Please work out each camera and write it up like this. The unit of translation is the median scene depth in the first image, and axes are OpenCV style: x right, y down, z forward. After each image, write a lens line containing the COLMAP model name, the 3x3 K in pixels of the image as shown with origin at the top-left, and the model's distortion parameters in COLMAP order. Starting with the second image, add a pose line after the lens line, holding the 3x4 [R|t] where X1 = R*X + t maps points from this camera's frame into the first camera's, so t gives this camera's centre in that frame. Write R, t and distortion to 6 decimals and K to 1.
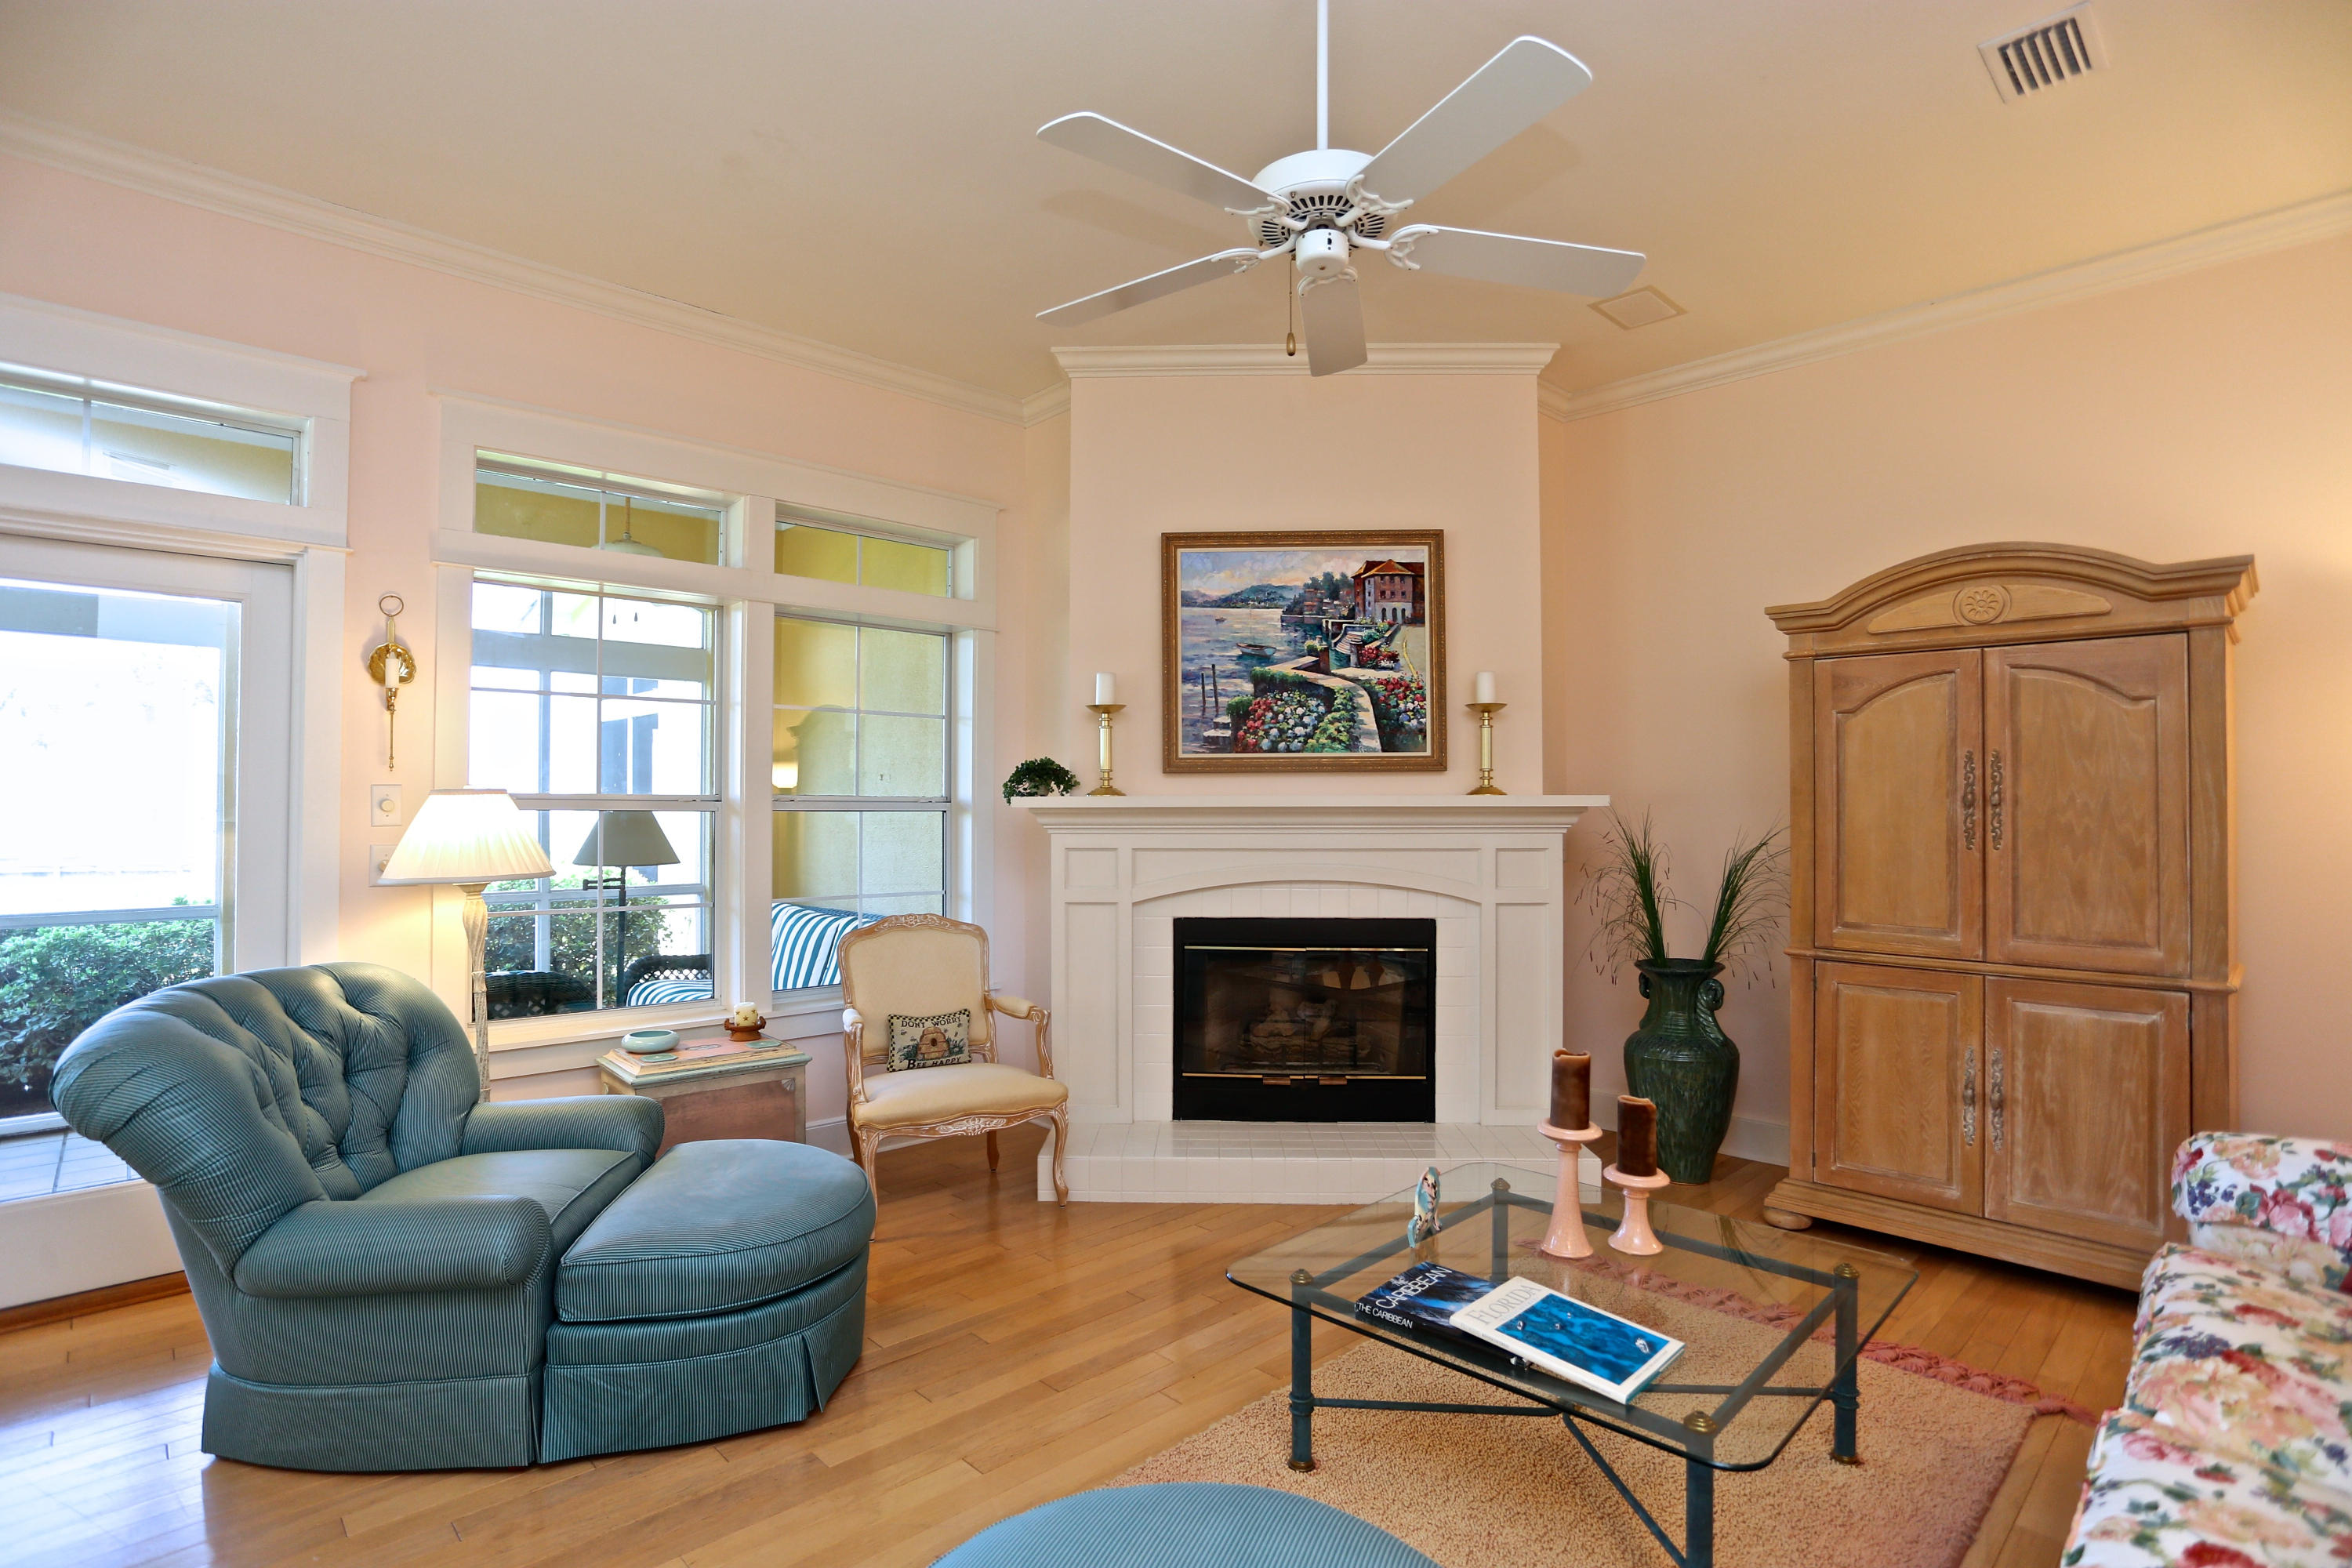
lens RADIAL K [[1164.5, 0, 1178.2], [0, 1164.5, 790.2], [0, 0, 1]] dist [-0.004909, 0.001957]
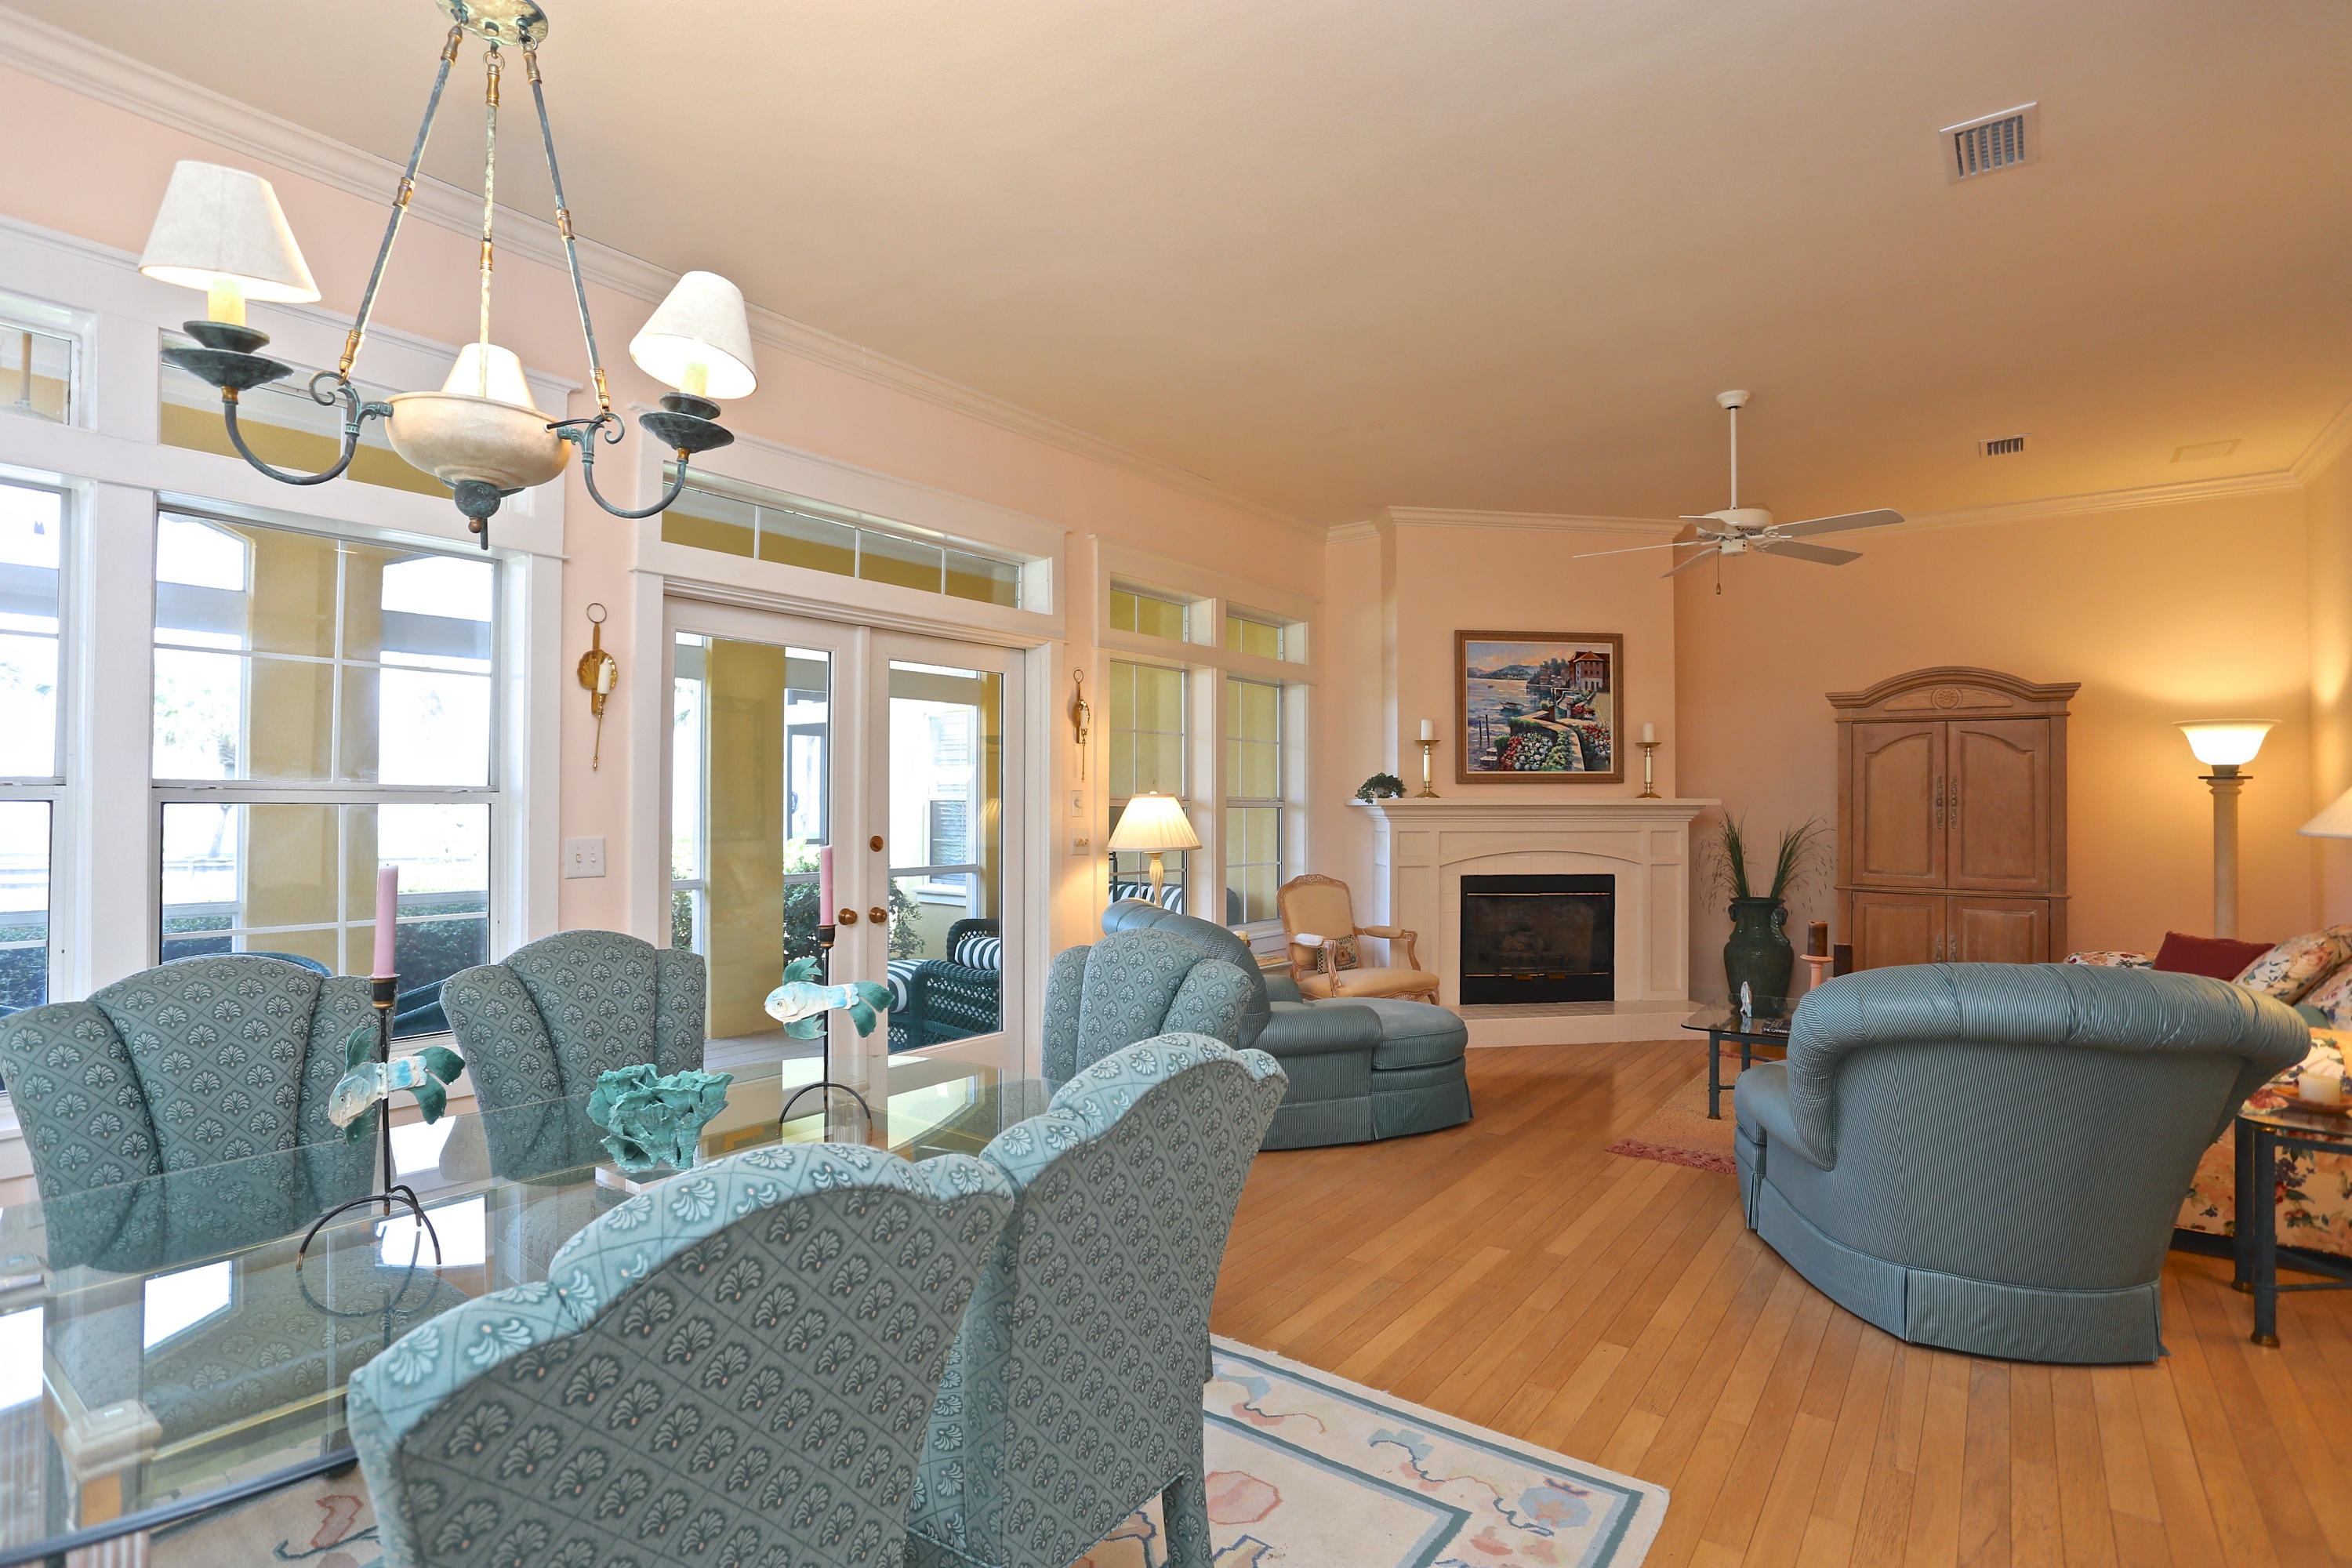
lens RADIAL K [[1164.5, 0, 1173.7], [0, 1164.5, 795.4], [0, 0, 1]] dist [-0.004909, 0.001957]
pose [[0.982737, 0.003401, 0.184975, -0.688455], [-0.004921, 0.999958, 0.007758, -0.009043], [-0.184941, -0.008534, 0.982713, -0.479516]]
